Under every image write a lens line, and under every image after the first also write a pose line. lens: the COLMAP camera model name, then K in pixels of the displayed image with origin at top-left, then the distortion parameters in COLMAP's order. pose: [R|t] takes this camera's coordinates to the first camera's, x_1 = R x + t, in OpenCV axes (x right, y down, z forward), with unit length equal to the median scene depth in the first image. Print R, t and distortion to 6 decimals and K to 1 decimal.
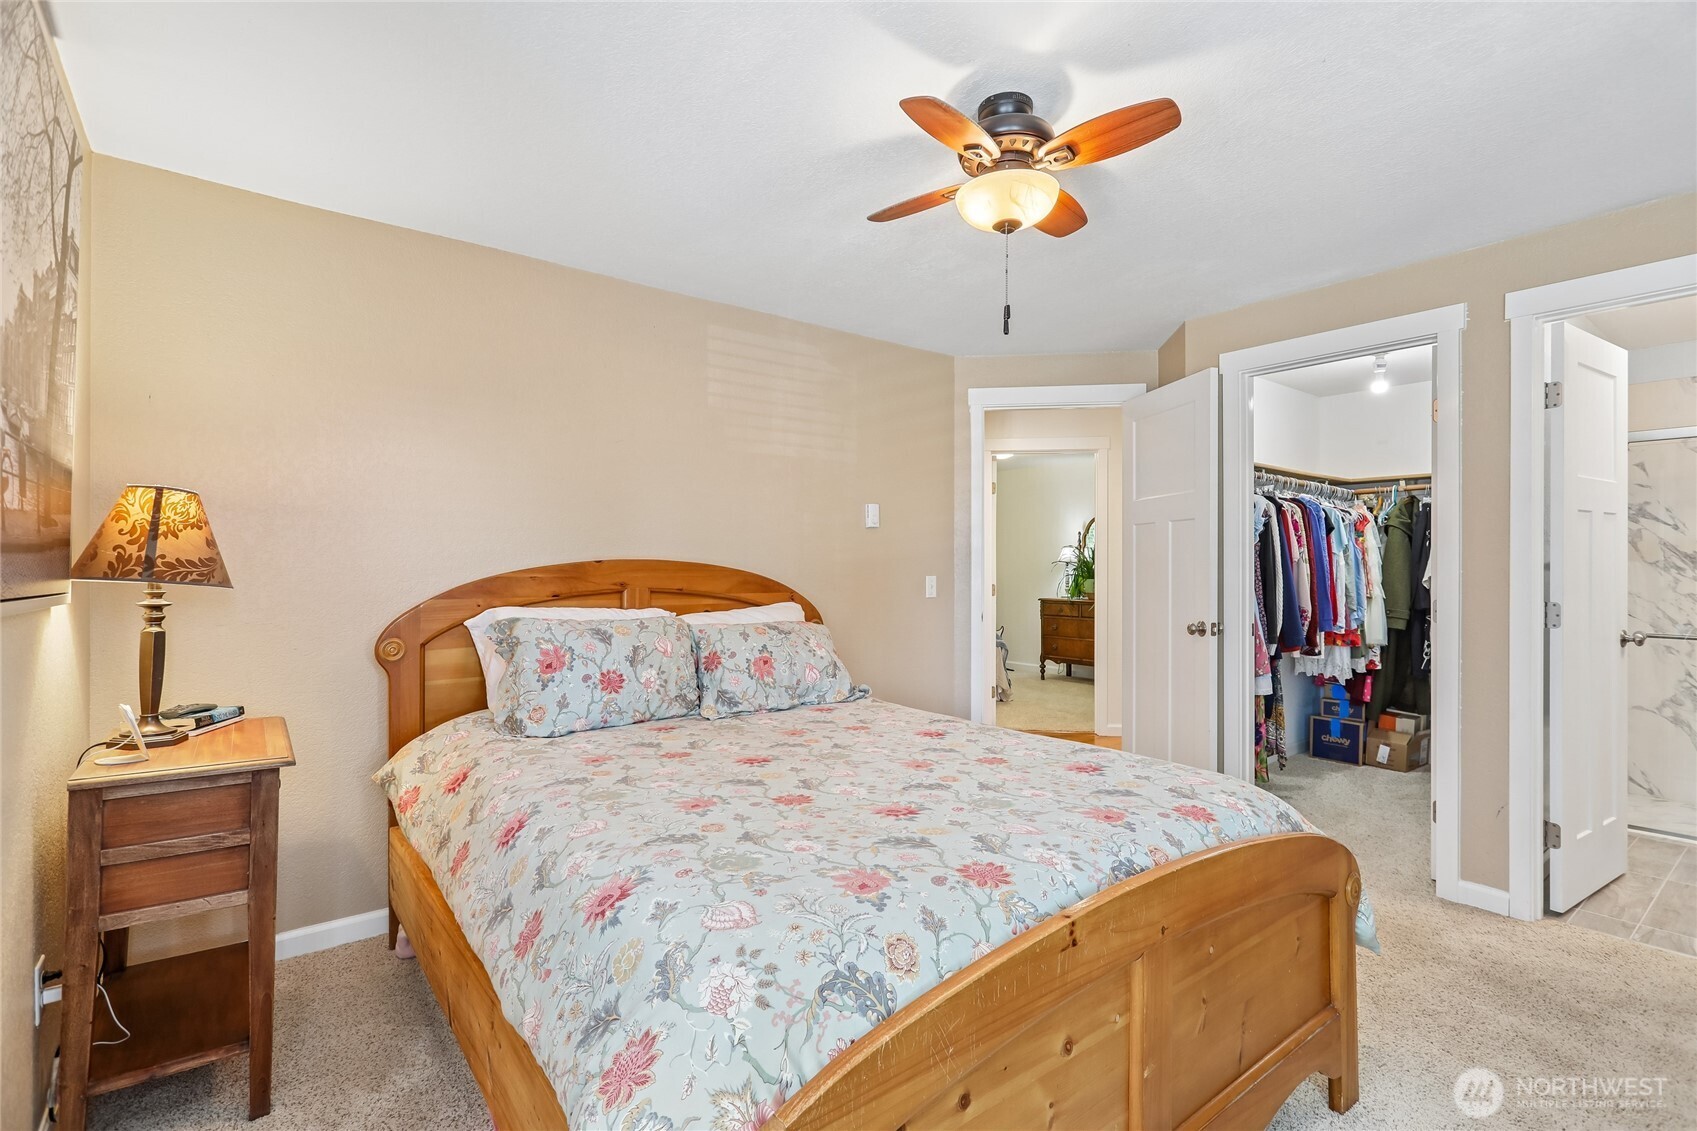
lens RADIAL K [[795.1, 0, 854.6], [0, 795.1, 564.8], [0, 0, 1]] dist [-0.007038, 0.003885]
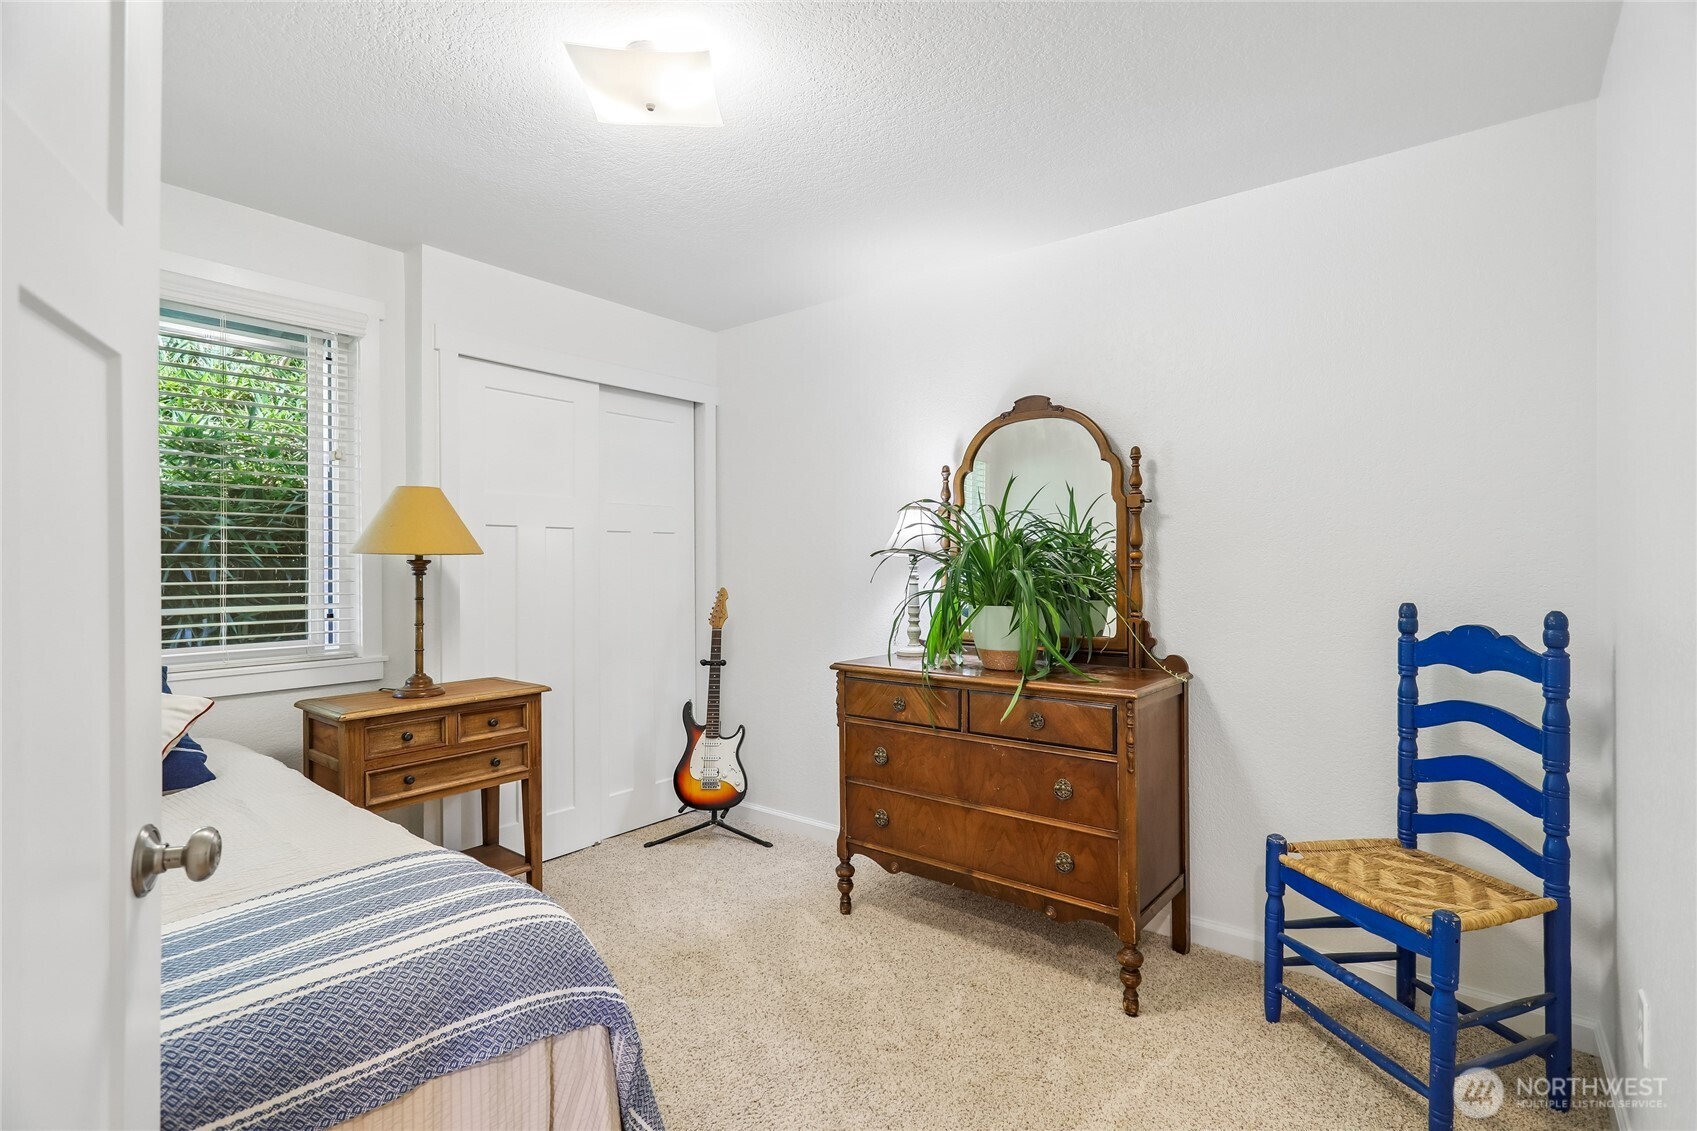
lens RADIAL K [[795.1, 0, 848.6], [0, 795.1, 563.6], [0, 0, 1]] dist [-0.007038, 0.003885]
pose [[0.975634, -0.009738, 0.219189, 0.167793], [0.010398, 0.999944, -0.001856, 0.001699], [-0.219159, 0.004089, 0.975681, 0.681569]]
